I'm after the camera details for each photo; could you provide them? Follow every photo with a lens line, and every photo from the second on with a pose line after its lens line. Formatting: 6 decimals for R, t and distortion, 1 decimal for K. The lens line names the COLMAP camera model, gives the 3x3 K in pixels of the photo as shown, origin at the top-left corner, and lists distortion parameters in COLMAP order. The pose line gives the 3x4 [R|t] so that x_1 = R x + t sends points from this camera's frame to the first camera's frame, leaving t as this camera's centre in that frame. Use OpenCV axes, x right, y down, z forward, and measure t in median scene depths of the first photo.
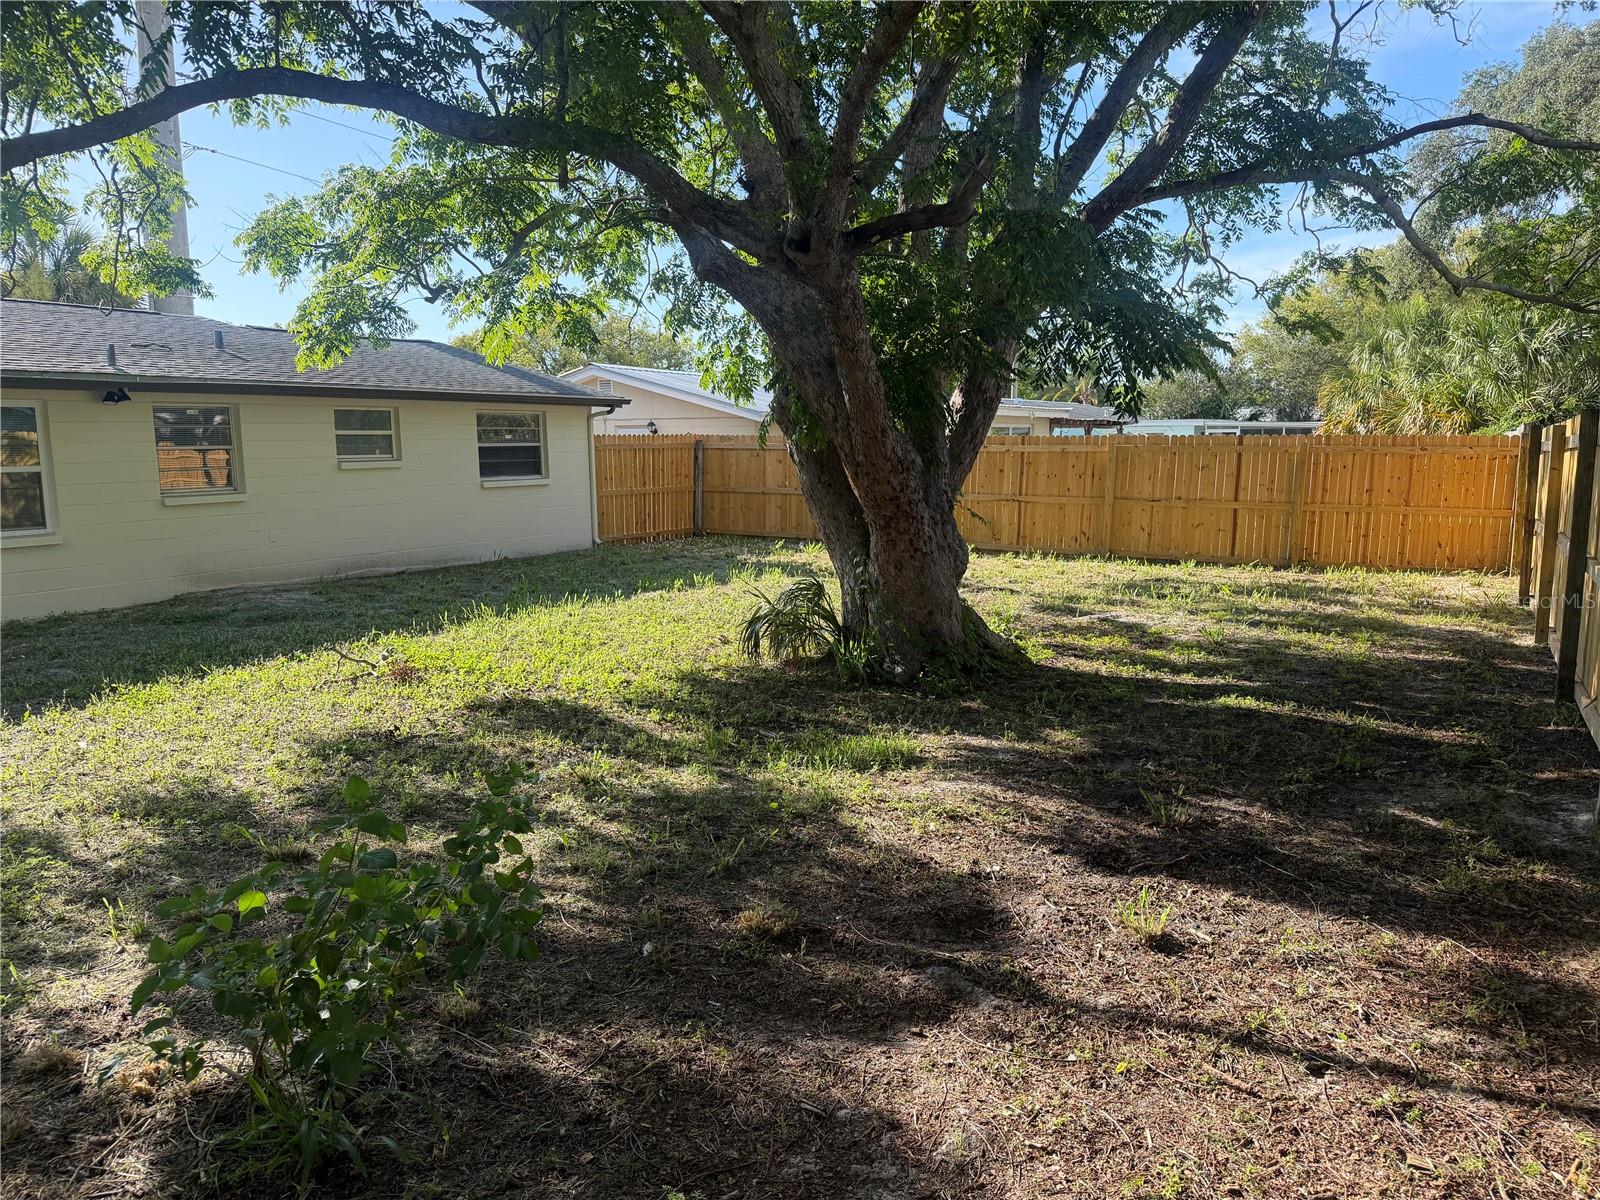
lens RADIAL K [[1126.9, 0, 807.8], [0, 1126.9, 598.8], [0, 0, 1]] dist [0.067022, -0.076329]
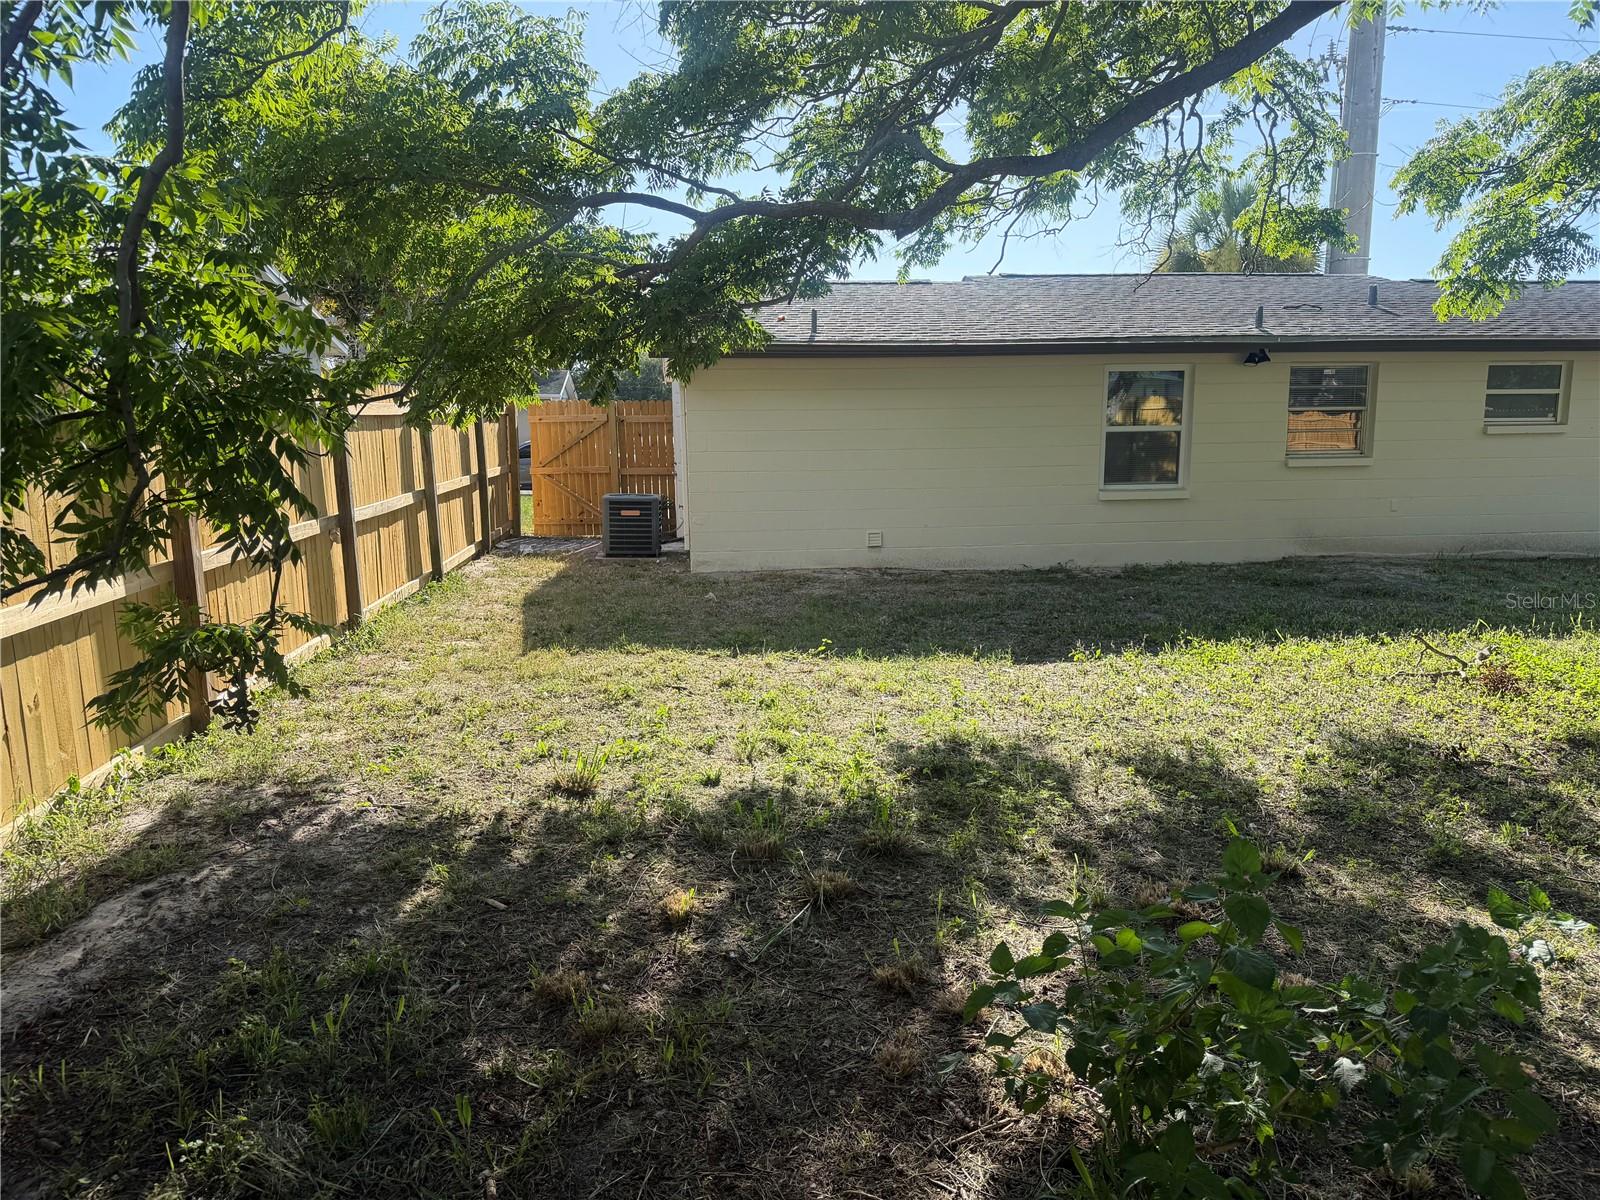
lens RADIAL K [[1126.9, 0, 806.2], [0, 1126.9, 592.4], [0, 0, 1]] dist [0.067022, -0.076329]
pose [[0.587571, 0.130511, -0.798578, 0.000114], [-0.112221, 0.990513, 0.079309, -0.006246], [0.801353, 0.043017, 0.596643, 0.100703]]
